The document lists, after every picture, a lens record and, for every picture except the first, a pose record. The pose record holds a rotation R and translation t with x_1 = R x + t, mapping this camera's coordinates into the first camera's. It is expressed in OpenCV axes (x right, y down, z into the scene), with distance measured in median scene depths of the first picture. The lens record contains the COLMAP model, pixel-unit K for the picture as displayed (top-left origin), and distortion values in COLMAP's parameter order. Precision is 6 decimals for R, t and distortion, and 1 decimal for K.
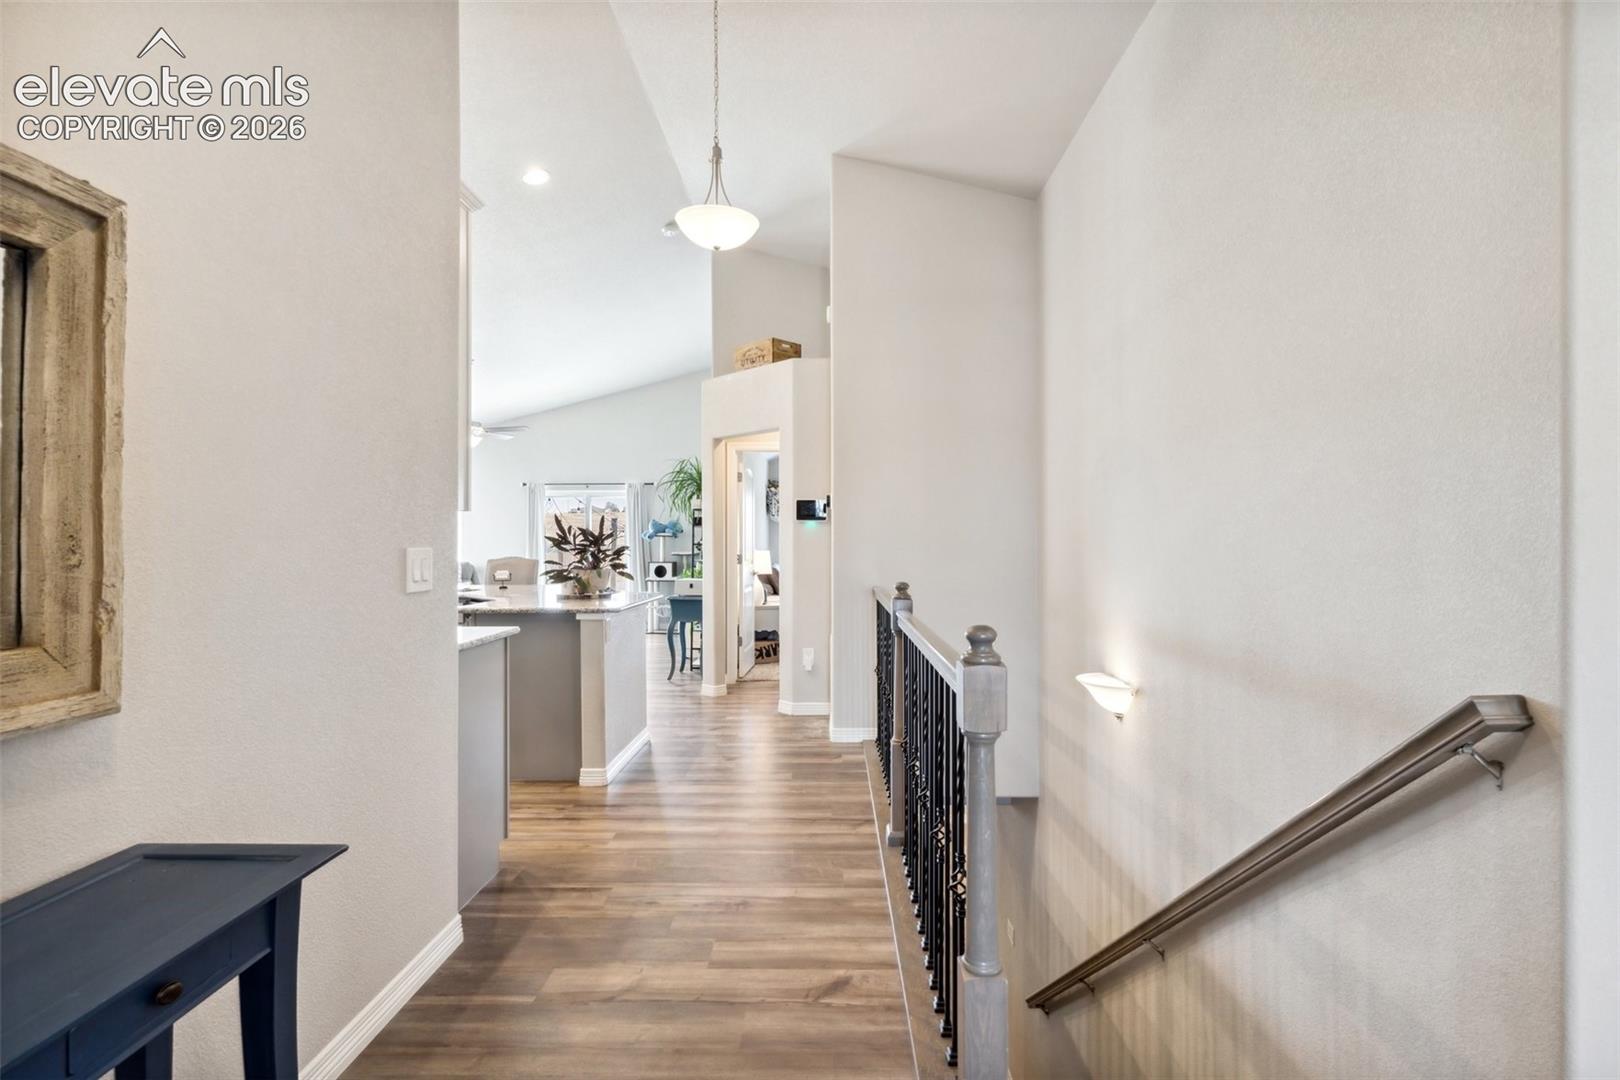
lens RADIAL K [[785.5, 0, 811.7], [0, 785.5, 532.5], [0, 0, 1]] dist [0.013968, 0.000511]
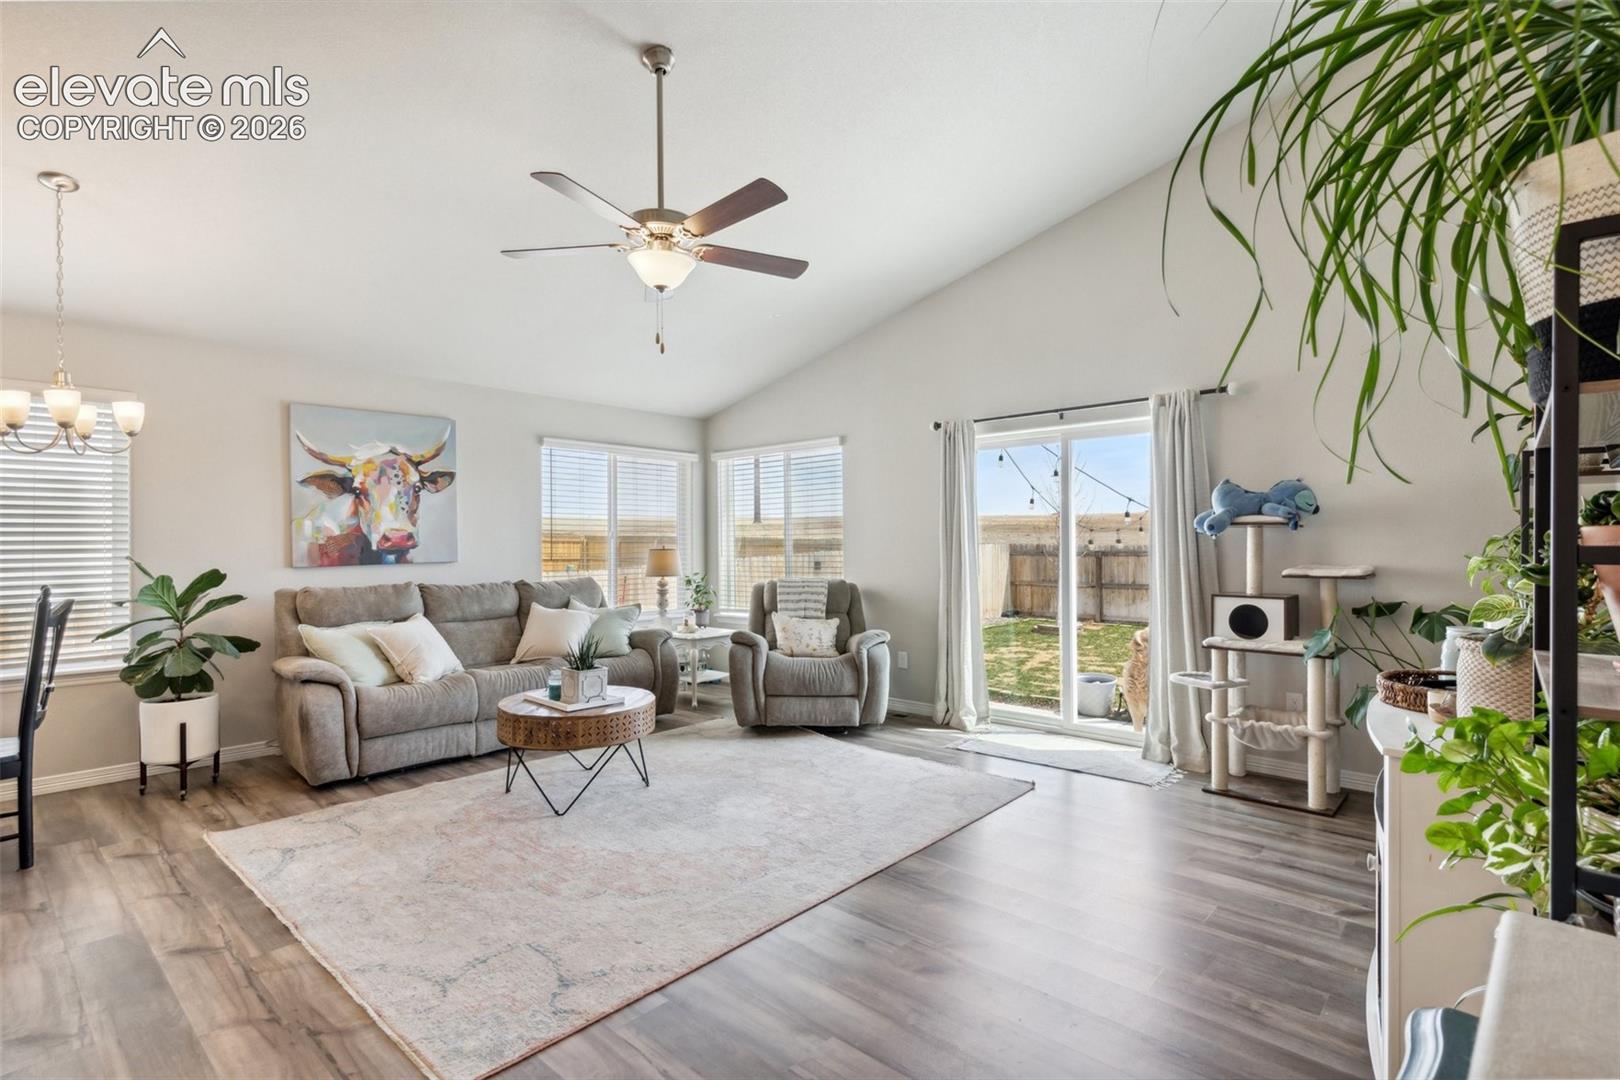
lens RADIAL K [[785.5, 0, 814.3], [0, 785.5, 535.7], [0, 0, 1]] dist [0.013968, 0.000511]
pose [[0.765167, -0.005500, -0.643809, -0.110126], [0.006287, 0.999980, -0.001072, 0.008665], [0.643802, -0.003227, 0.765186, 0.587992]]
